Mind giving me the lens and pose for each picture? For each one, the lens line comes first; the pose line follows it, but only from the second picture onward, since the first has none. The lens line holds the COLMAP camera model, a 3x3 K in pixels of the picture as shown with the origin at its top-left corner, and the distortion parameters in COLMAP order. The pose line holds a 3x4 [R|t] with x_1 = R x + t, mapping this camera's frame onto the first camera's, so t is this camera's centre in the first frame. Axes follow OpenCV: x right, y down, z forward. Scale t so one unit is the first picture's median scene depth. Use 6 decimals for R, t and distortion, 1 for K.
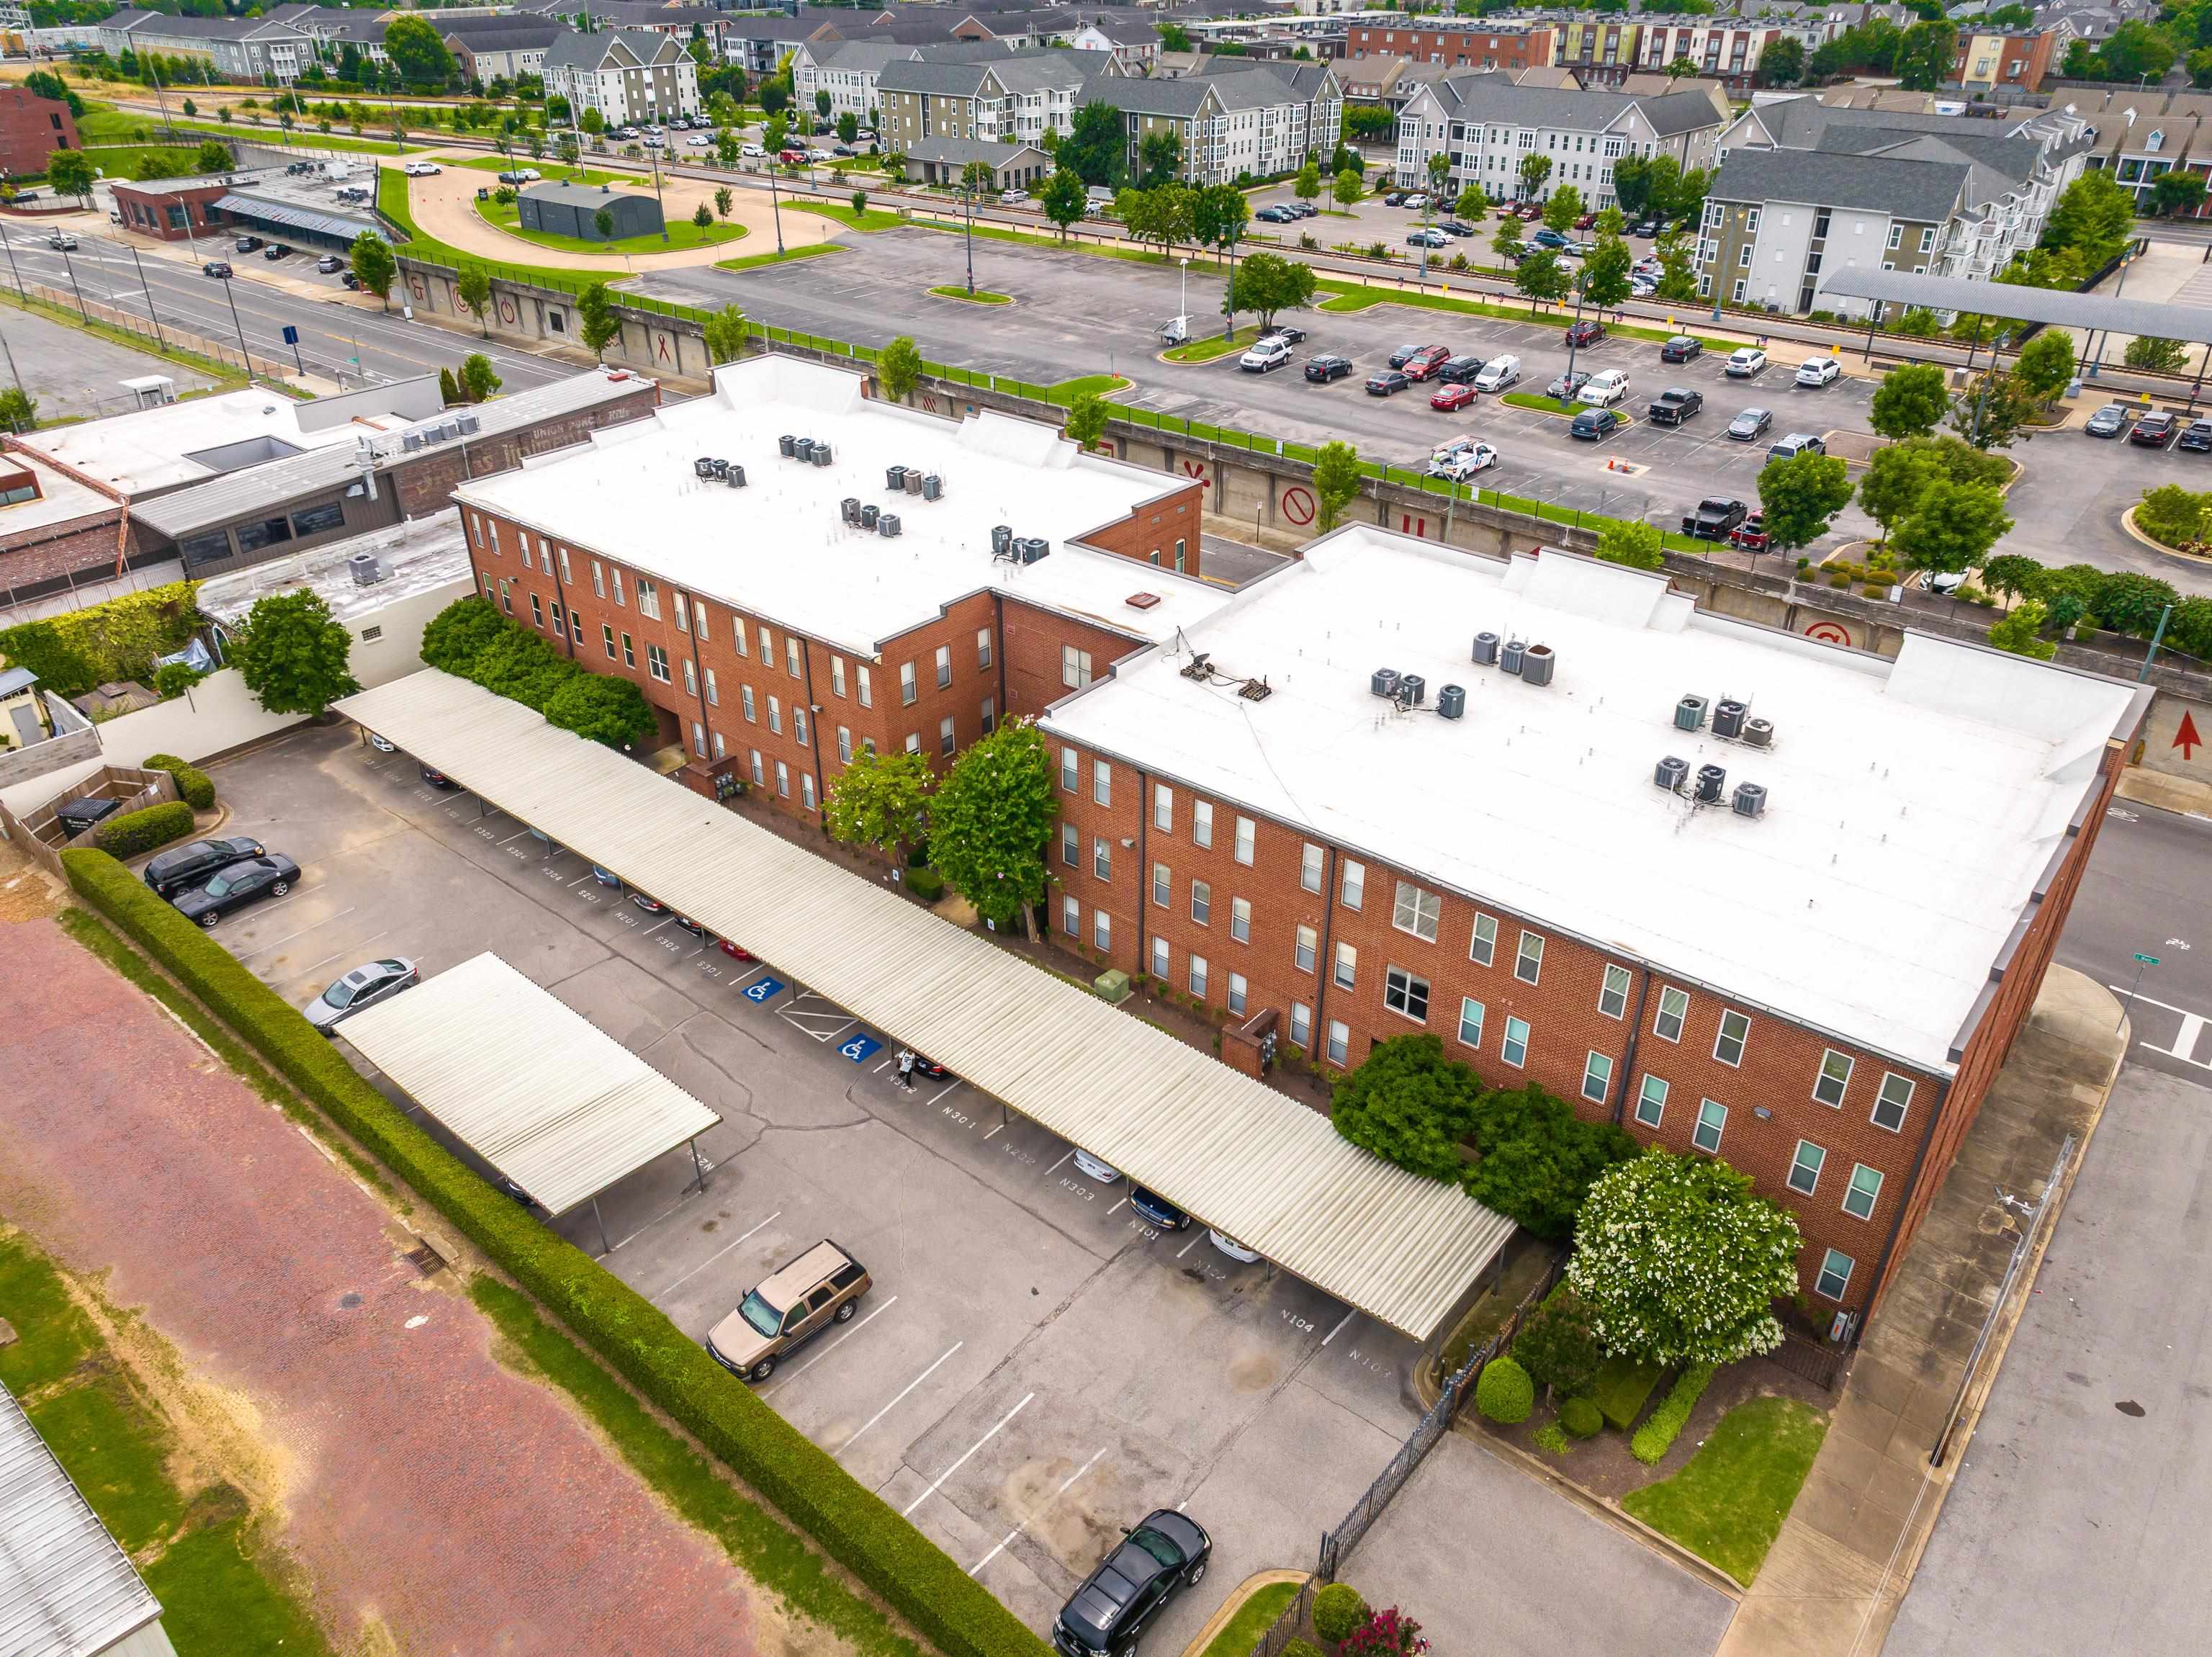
lens RADIAL K [[1555.6, 0, 1118.1], [0, 1555.6, 825.7], [0, 0, 1]] dist [-0.028879, 0.018534]
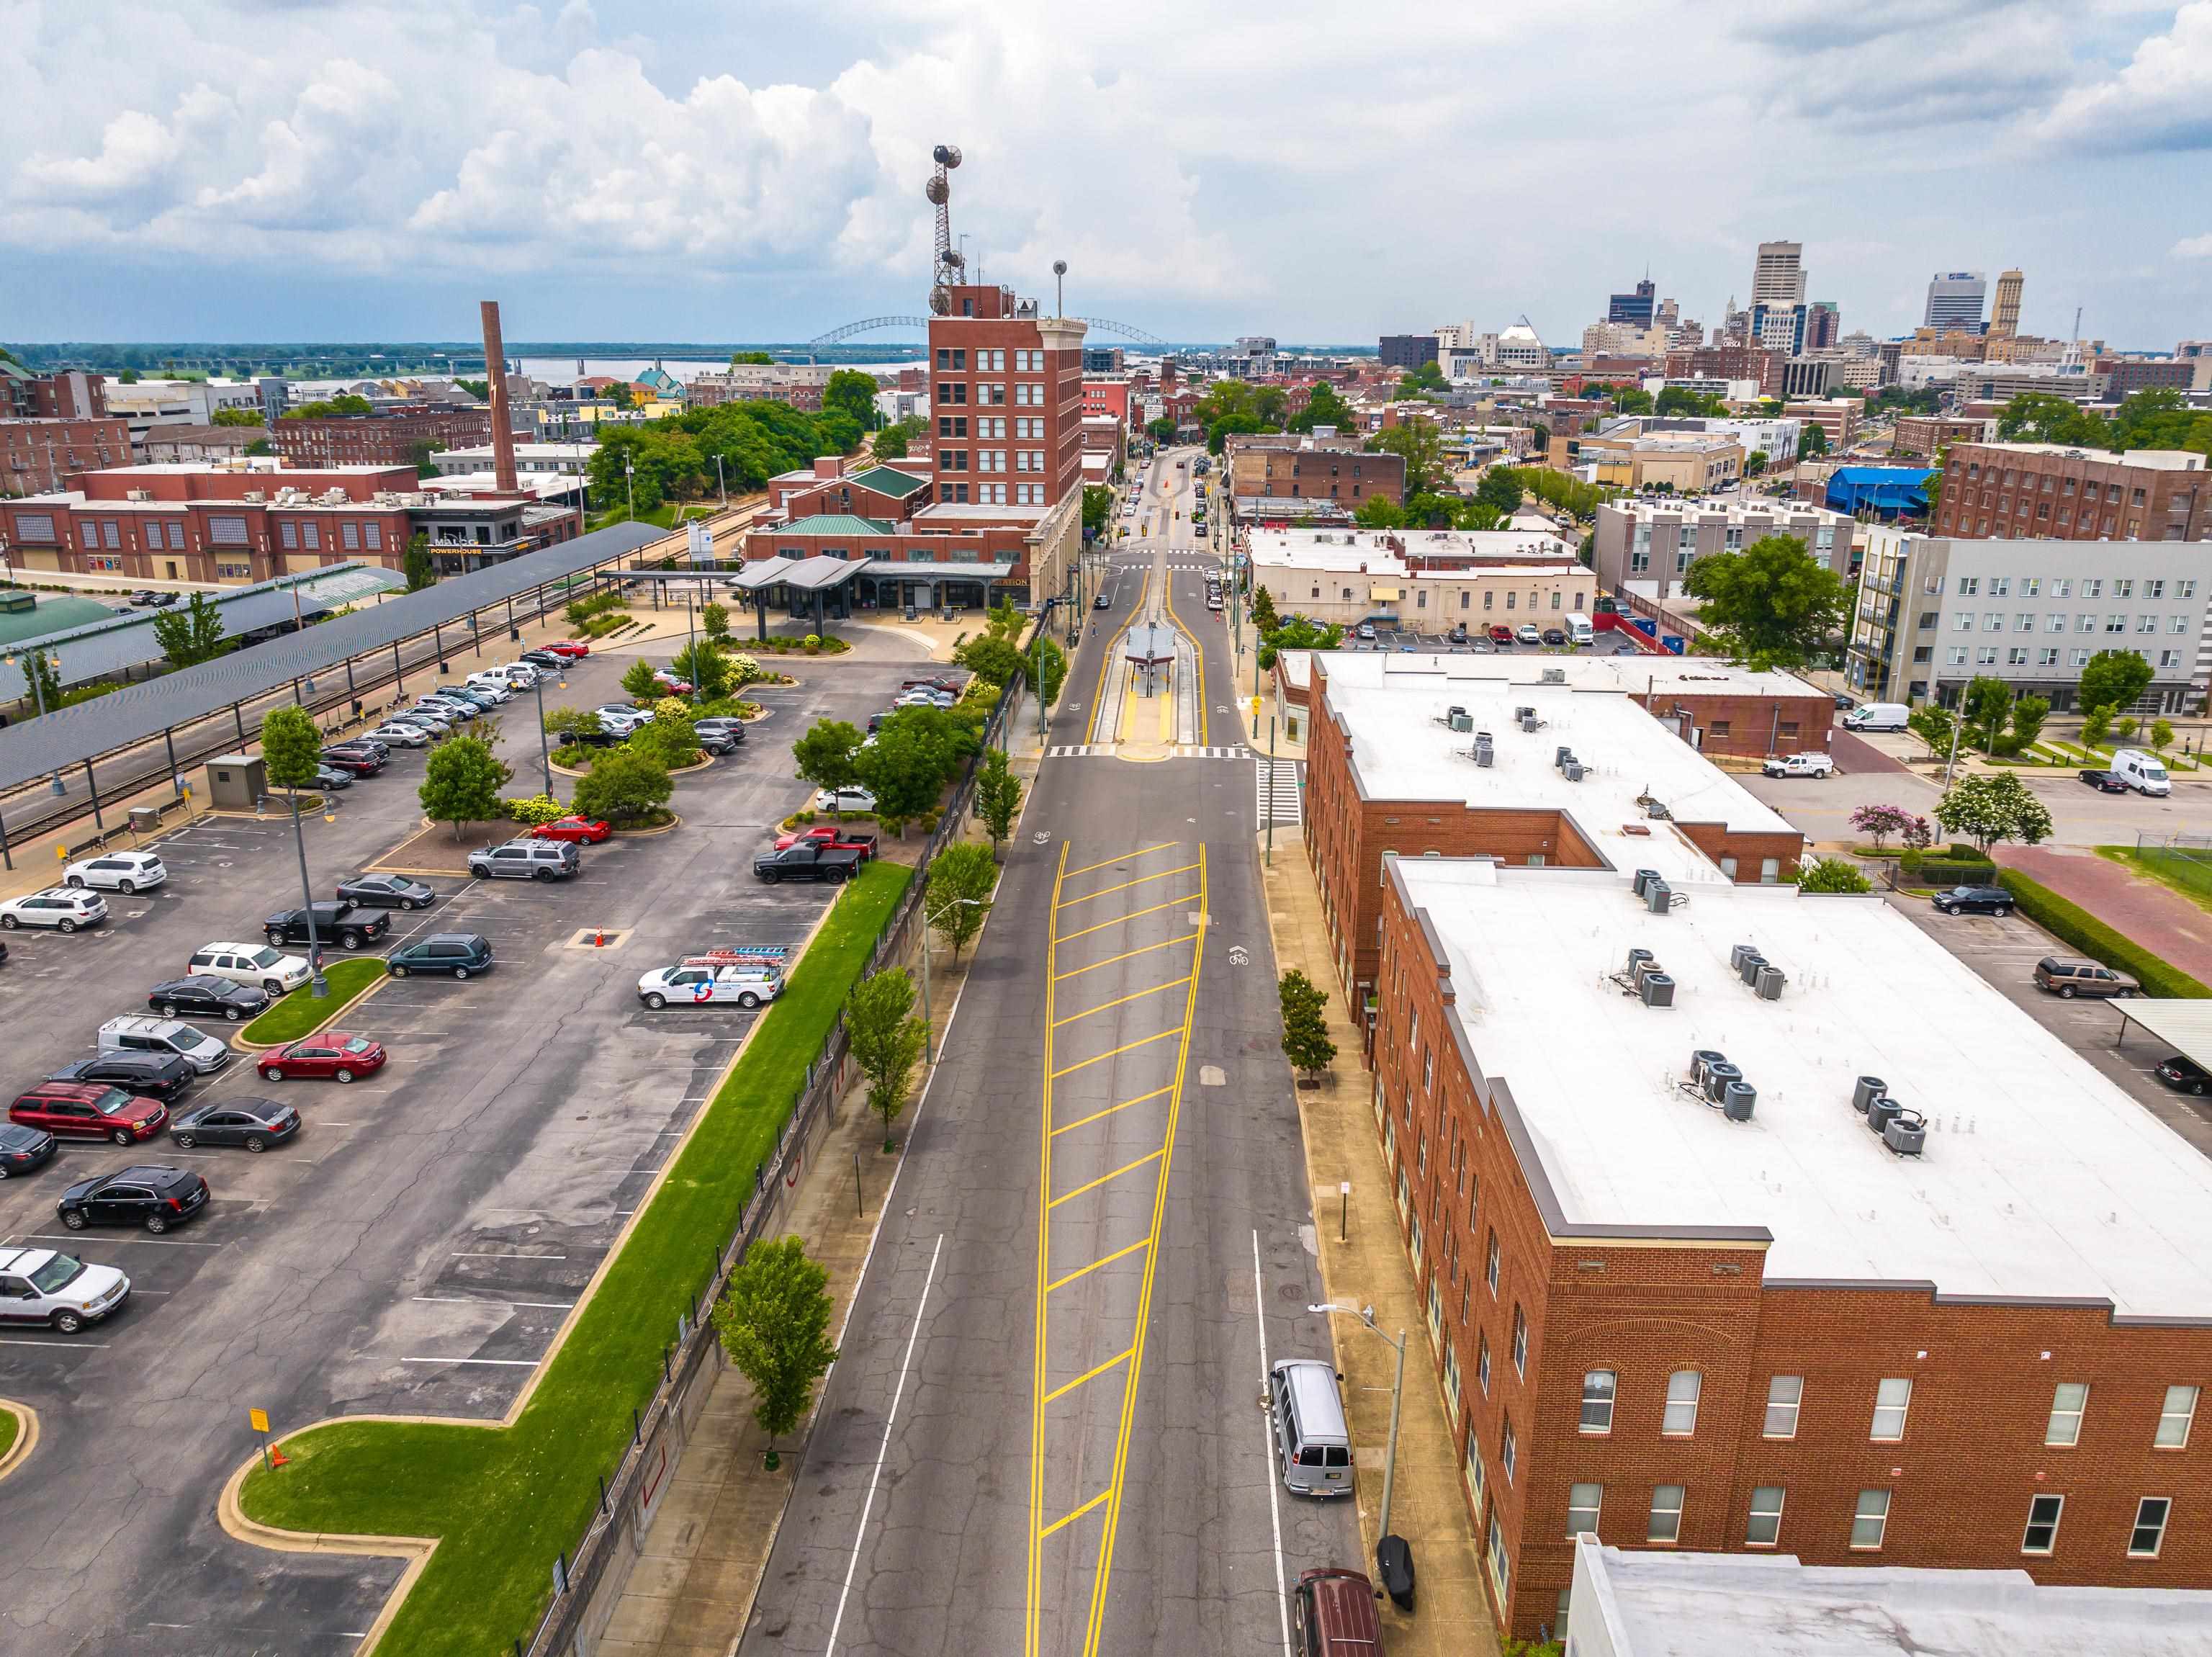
lens RADIAL K [[1555.6, 0, 1118.1], [0, 1555.6, 825.7], [0, 0, 1]] dist [-0.028879, 0.018534]
pose [[-0.605564, -0.241345, 0.758317, -0.509094], [0.396621, 0.734589, 0.550520, -0.764391], [-0.689916, 0.634139, -0.349118, 1.369350]]
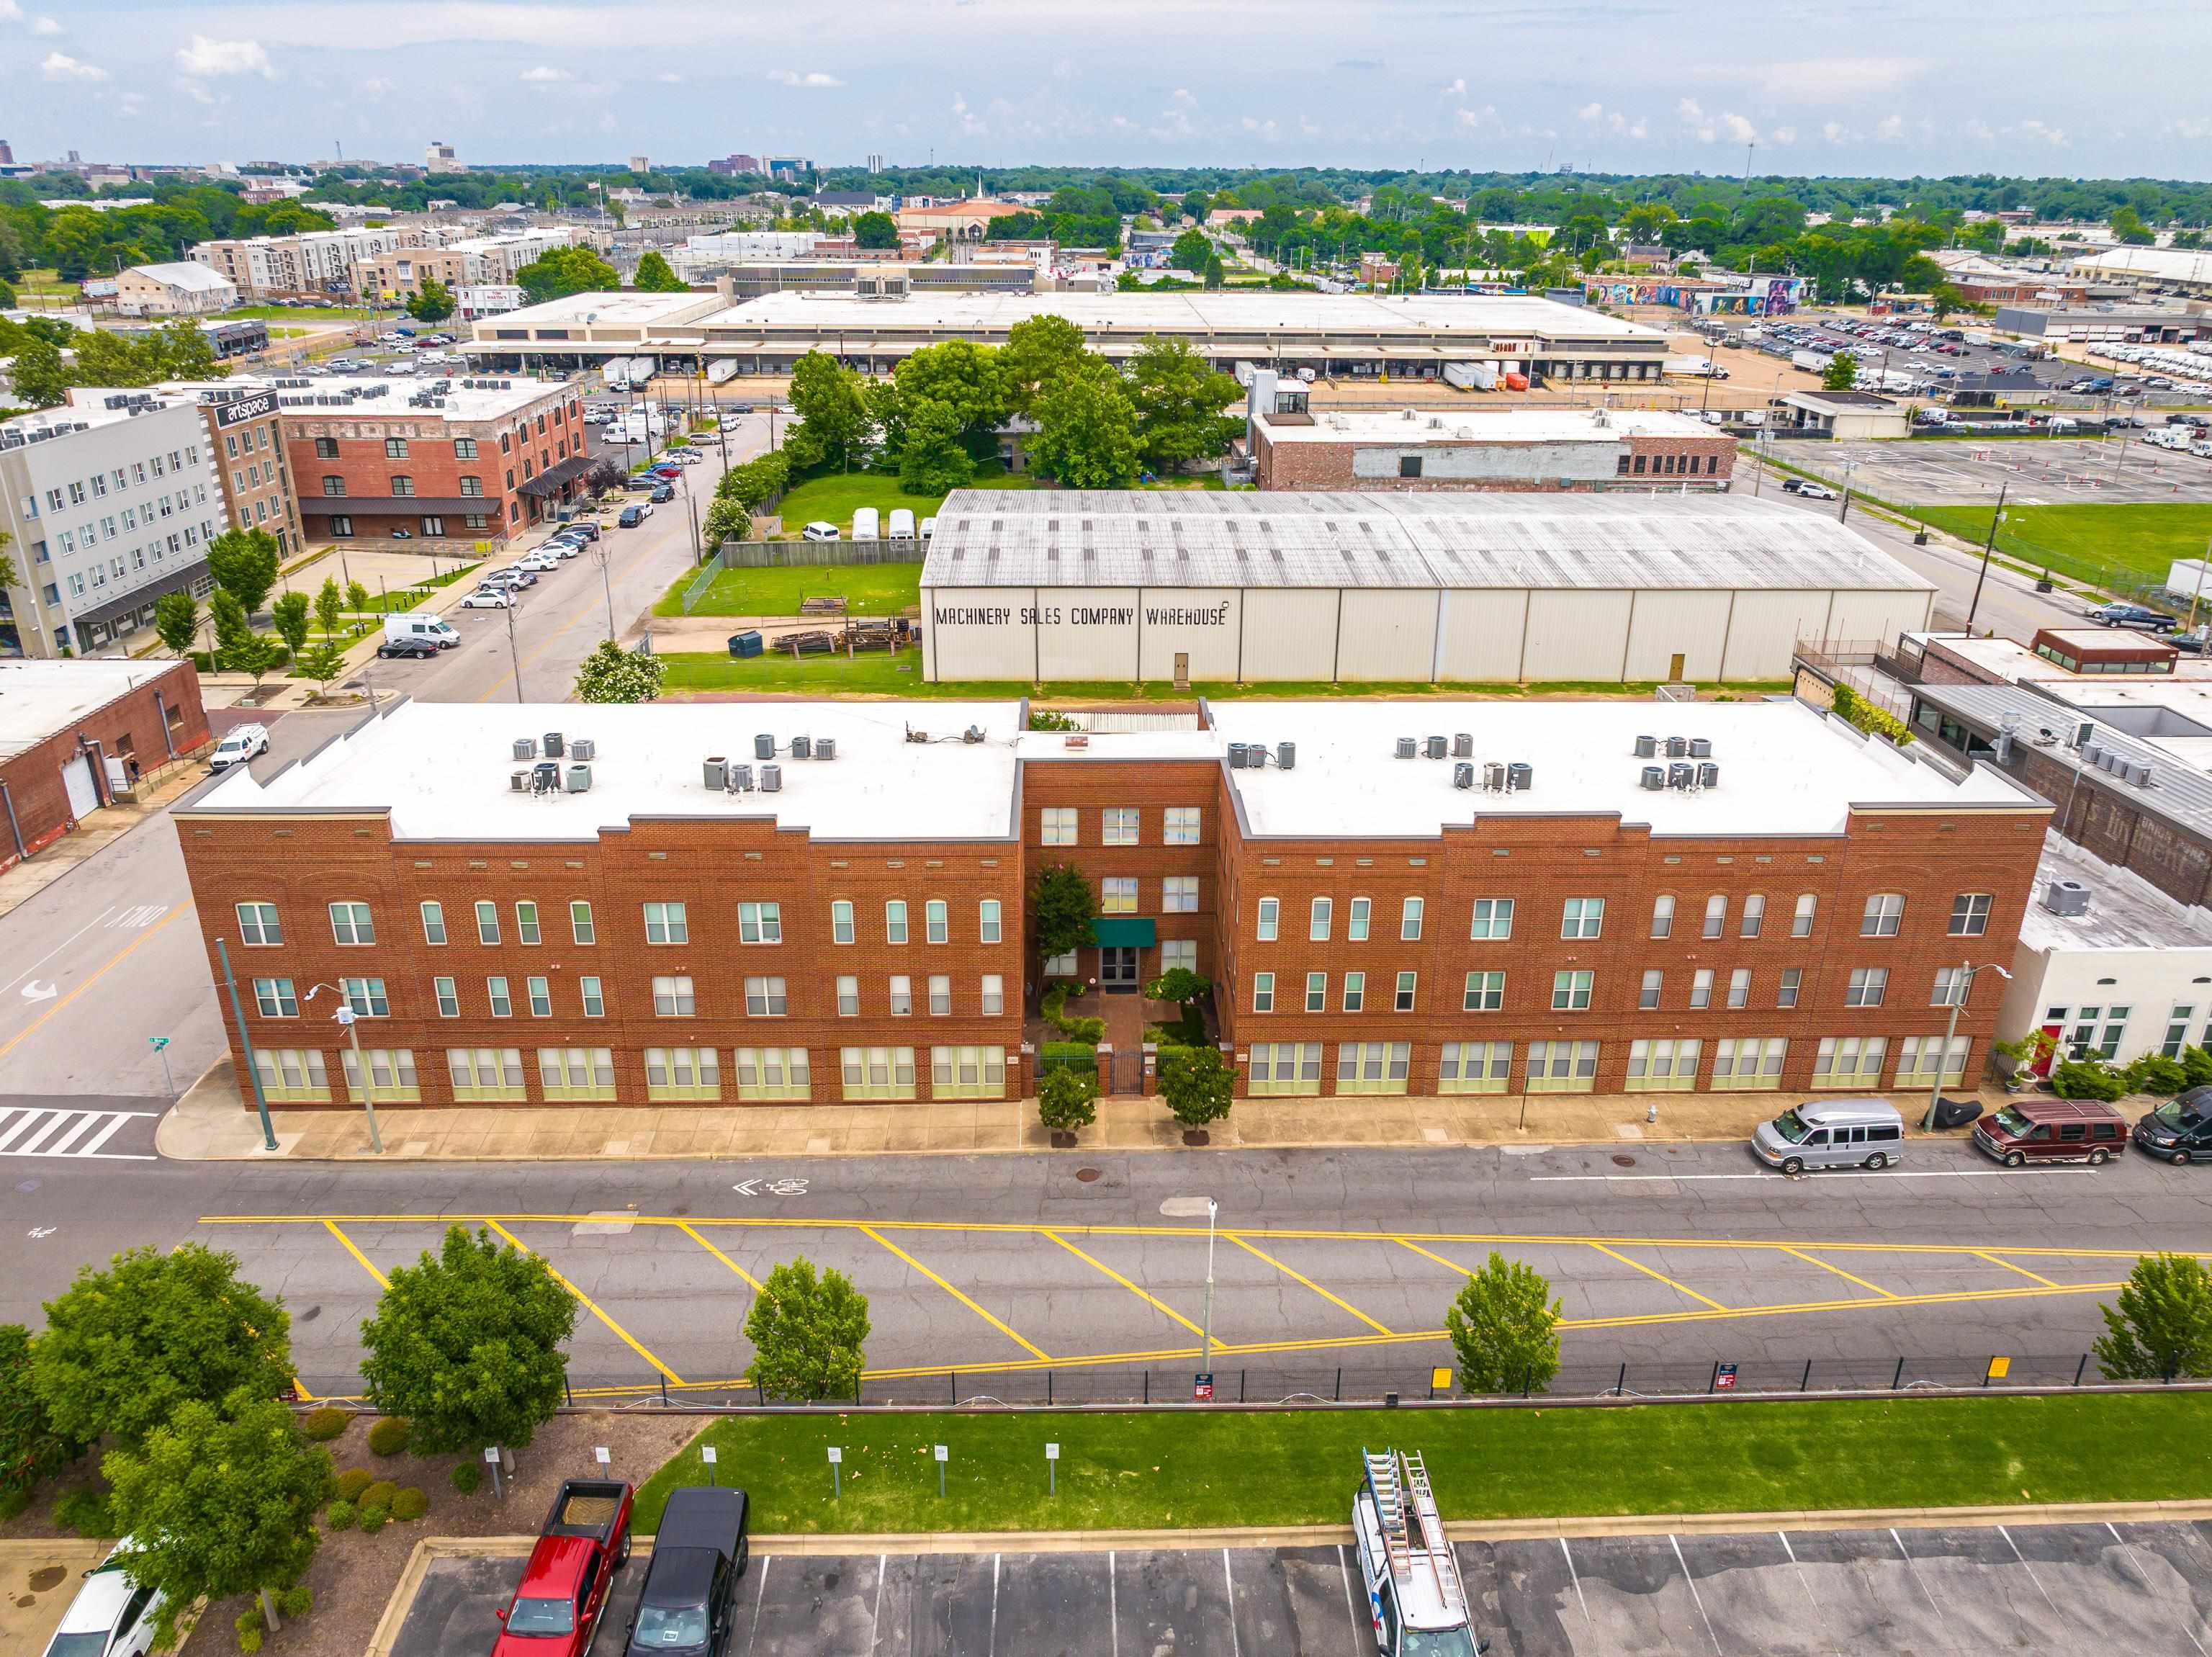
lens RADIAL K [[1553.6, 0, 1106.0], [0, 1553.6, 828.5], [0, 0, 1]] dist [-0.043464, 0.034610]
pose [[-0.748420, 0.246641, -0.615658, 0.572940], [-0.348617, 0.643397, 0.681547, -0.721239], [0.564210, 0.724713, -0.395548, 1.238503]]
